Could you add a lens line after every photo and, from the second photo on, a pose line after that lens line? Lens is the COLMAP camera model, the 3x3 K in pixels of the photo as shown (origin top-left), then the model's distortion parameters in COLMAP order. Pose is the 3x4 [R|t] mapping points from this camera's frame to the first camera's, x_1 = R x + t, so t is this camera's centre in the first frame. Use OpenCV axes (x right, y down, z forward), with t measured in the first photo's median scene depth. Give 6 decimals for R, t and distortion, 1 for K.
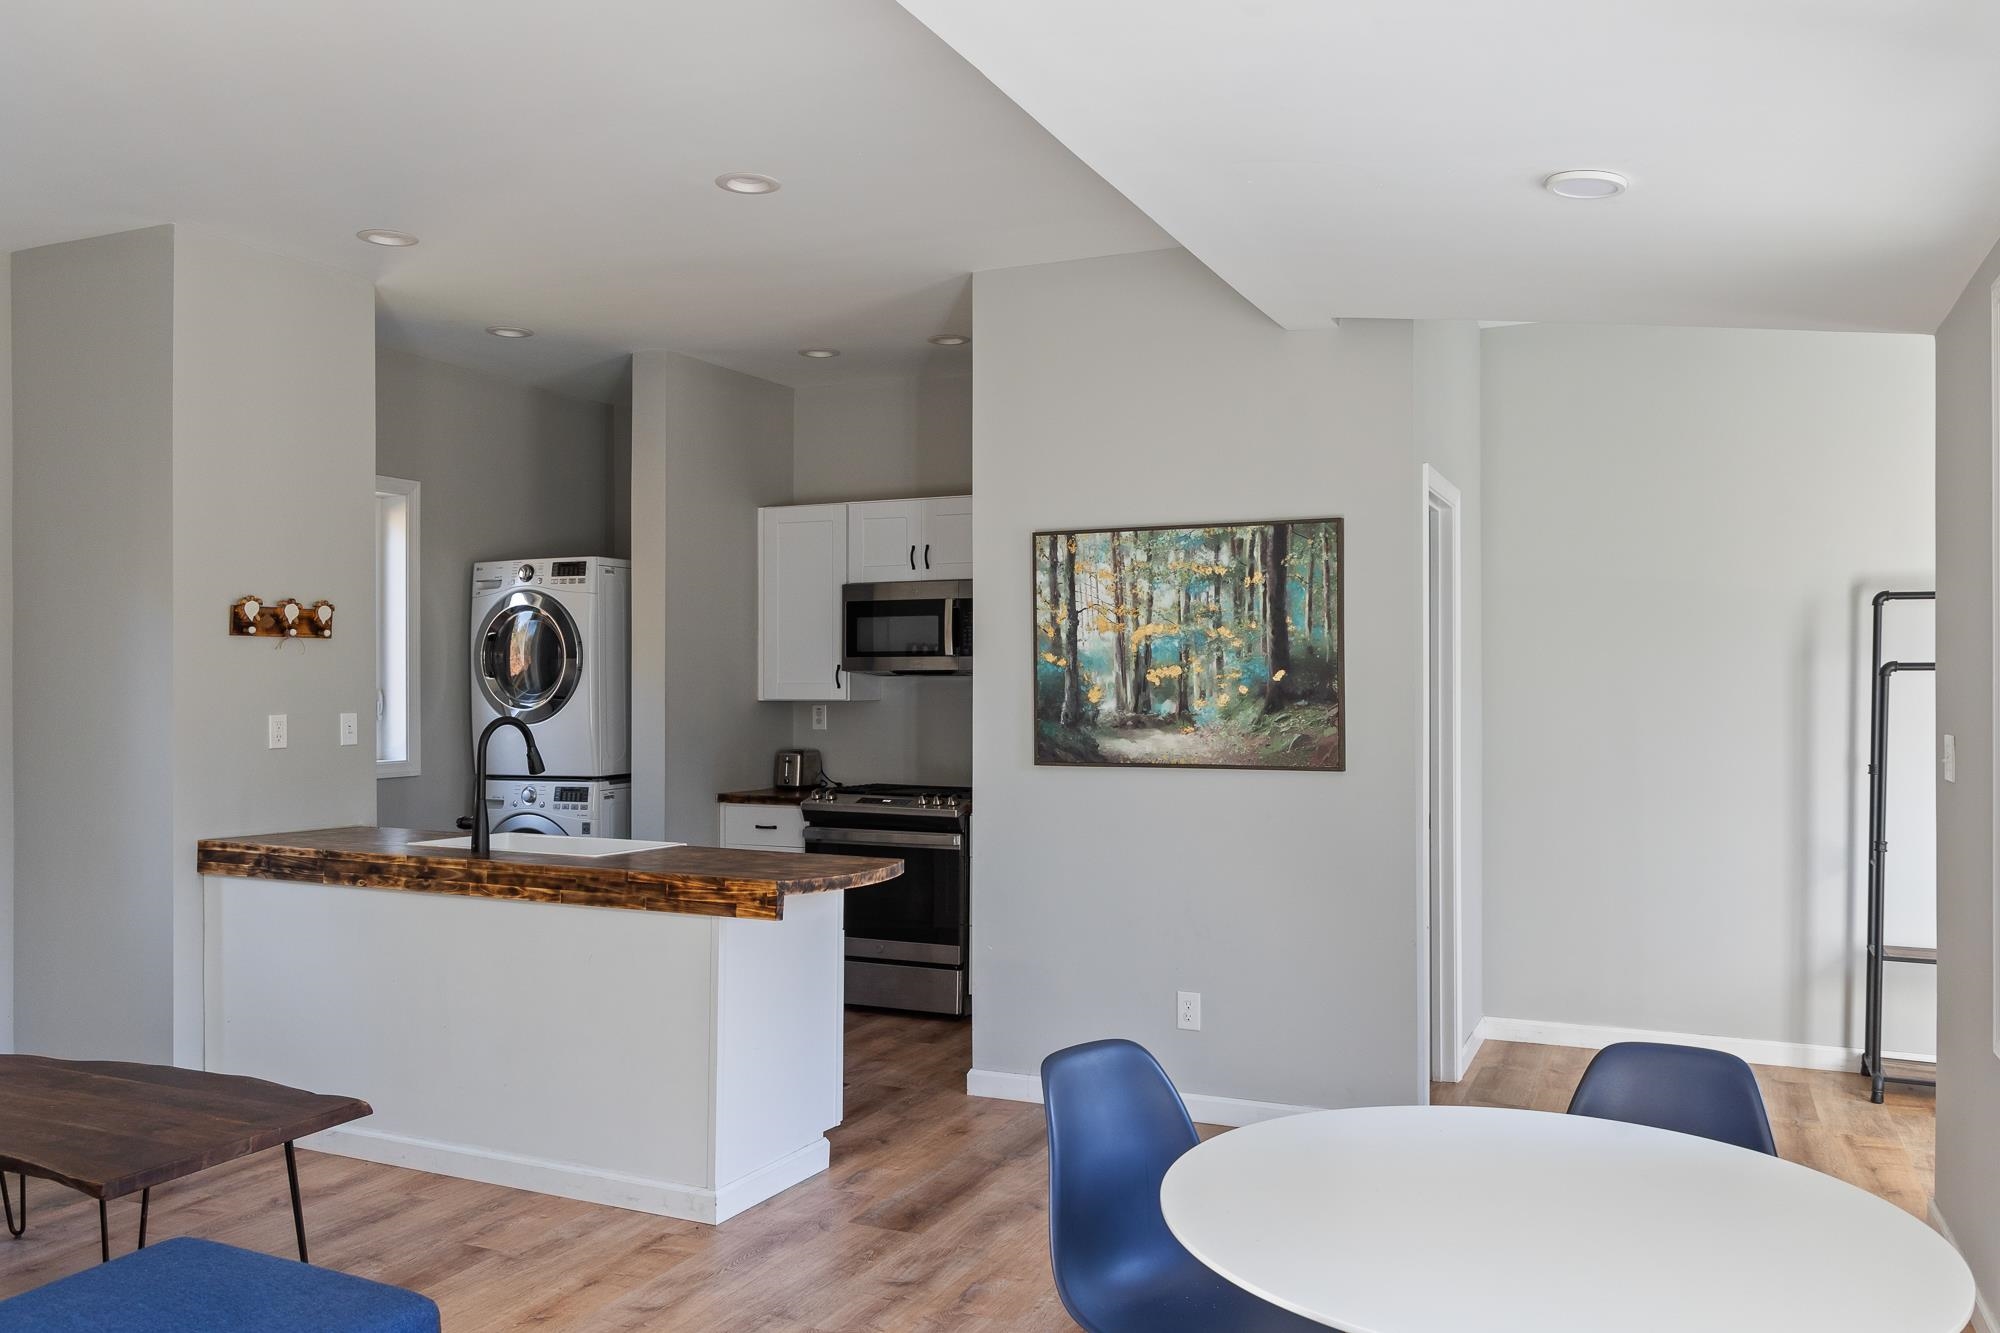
lens RADIAL K [[1536.2, 0, 1008.4], [0, 1536.2, 670.3], [0, 0, 1]] dist [-0.006246, -0.000410]
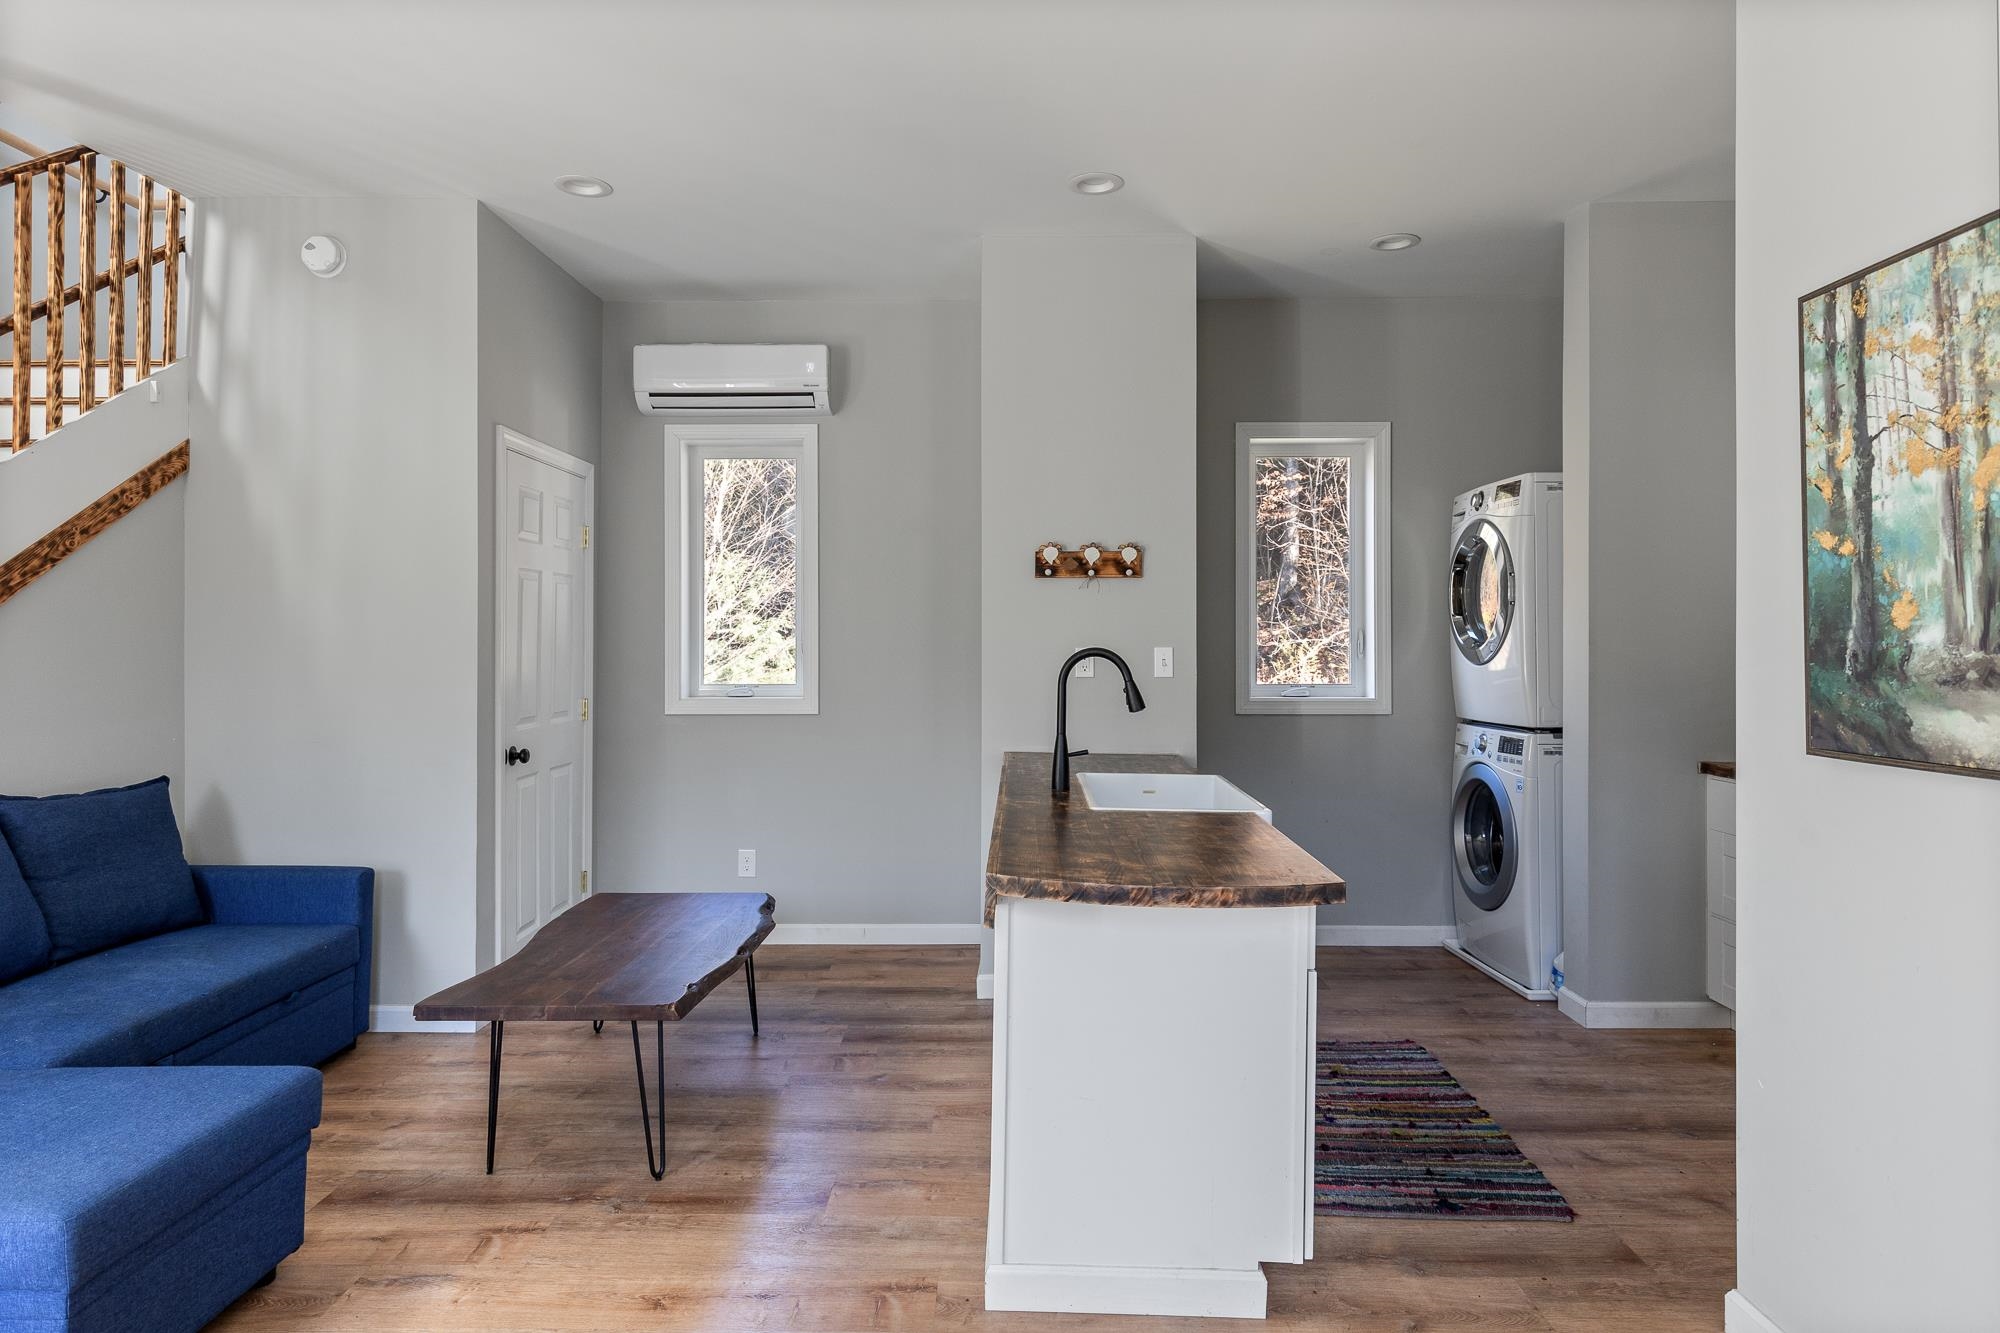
lens RADIAL K [[1140.8, 0, 993.0], [0, 1140.8, 638.2], [0, 0, 1]] dist [0.007530, 0.000464]
pose [[0.399583, -0.002342, -0.916694, 0.266291], [0.007129, 0.999974, 0.000552, 0.021922], [0.916669, -0.006756, 0.399589, 0.622309]]
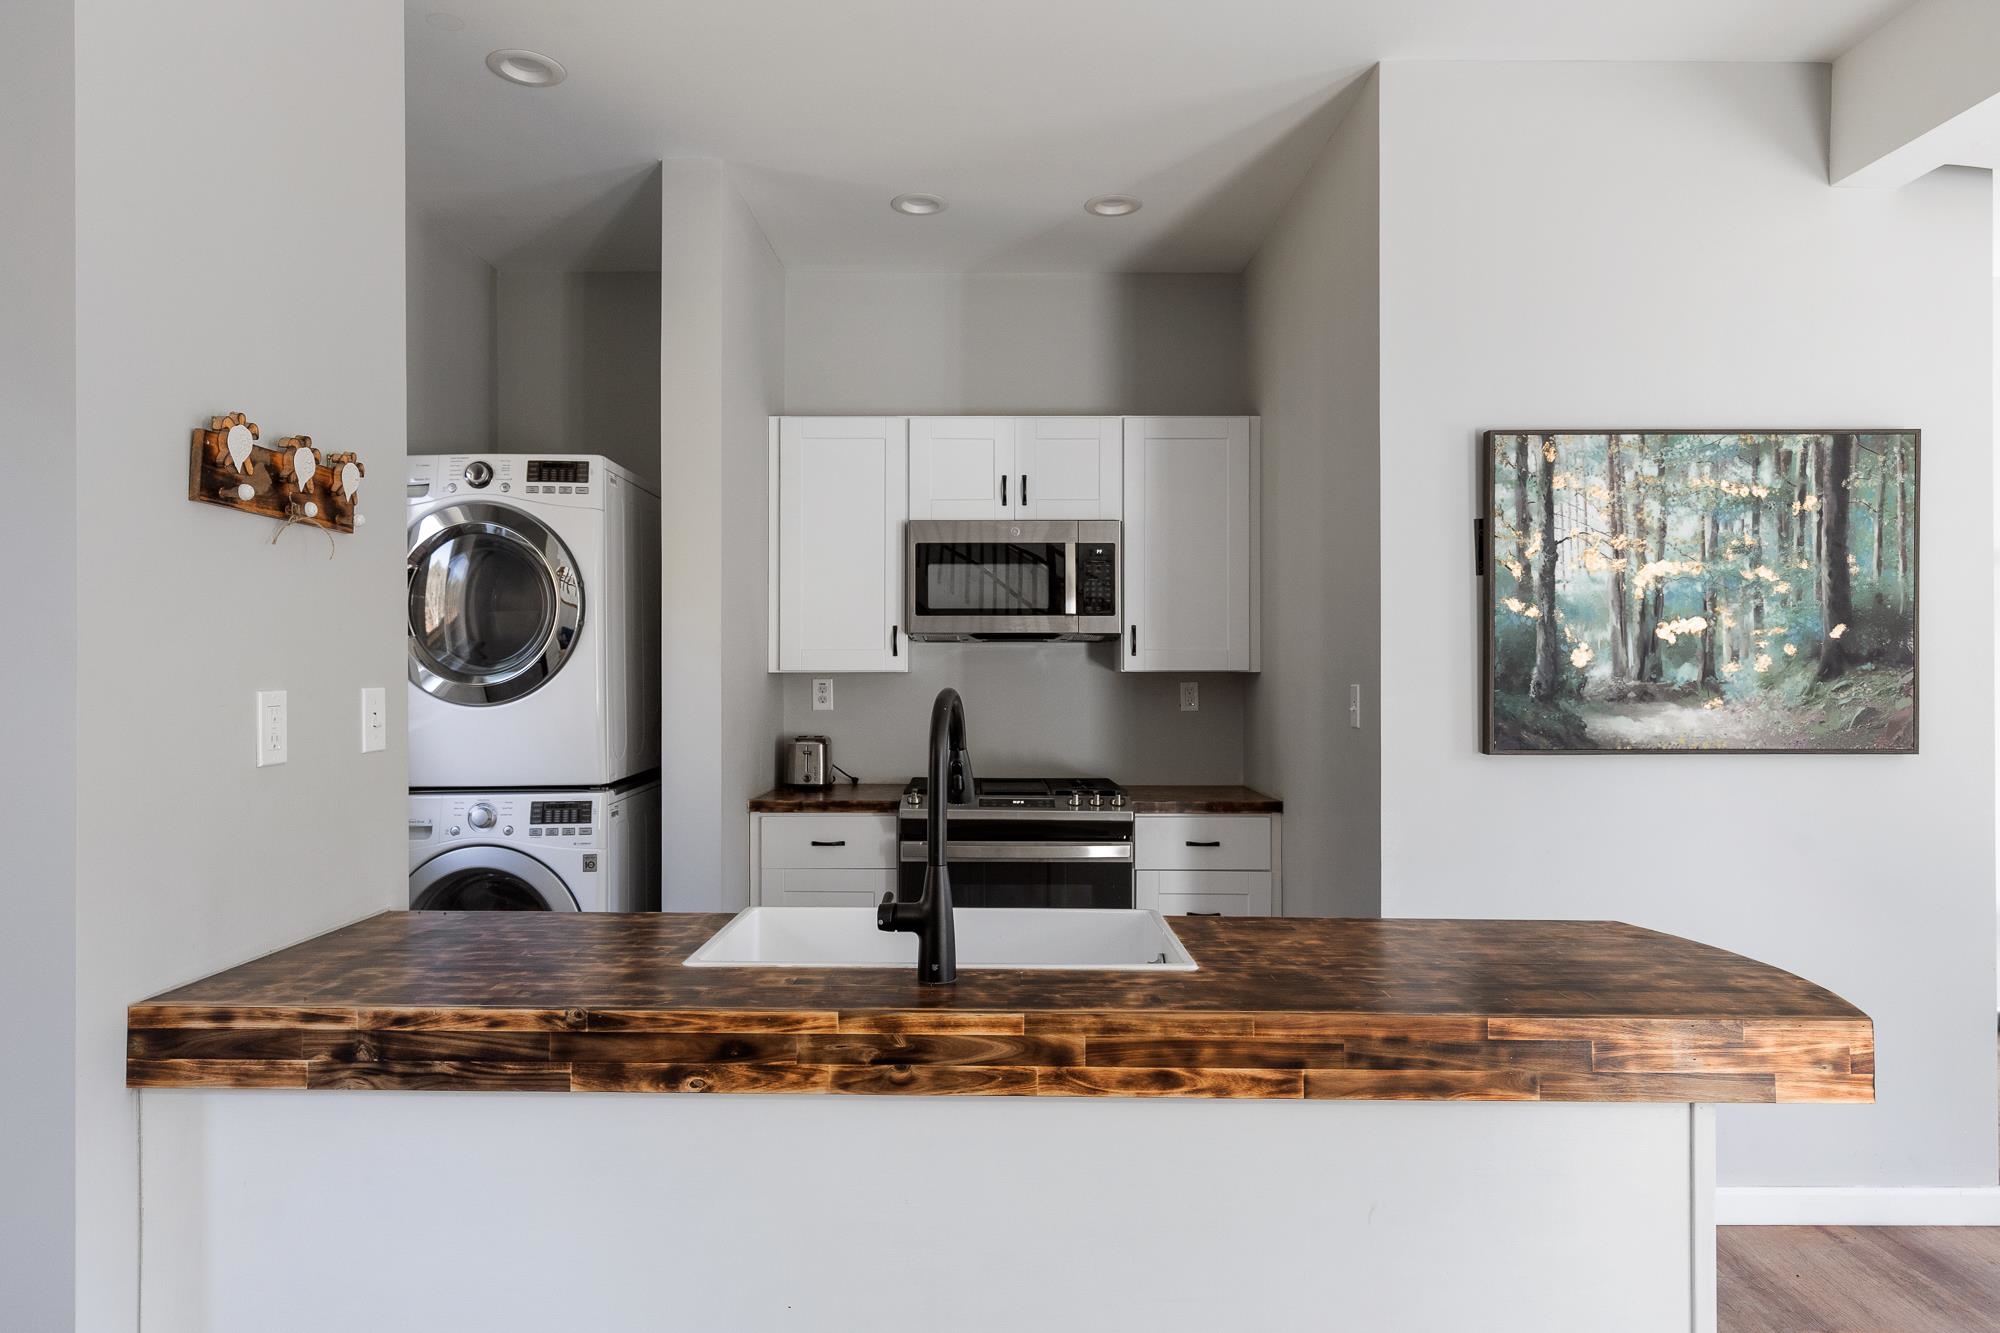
lens RADIAL K [[1198.0, 0, 994.0], [0, 1198.0, 660.4], [0, 0, 1]] dist [0.004829, -0.002719]
pose [[0.910471, 0.004942, 0.413544, -0.440106], [-0.004746, 0.999988, -0.001501, 0.020279], [-0.413546, -0.000596, 0.910483, 0.606211]]
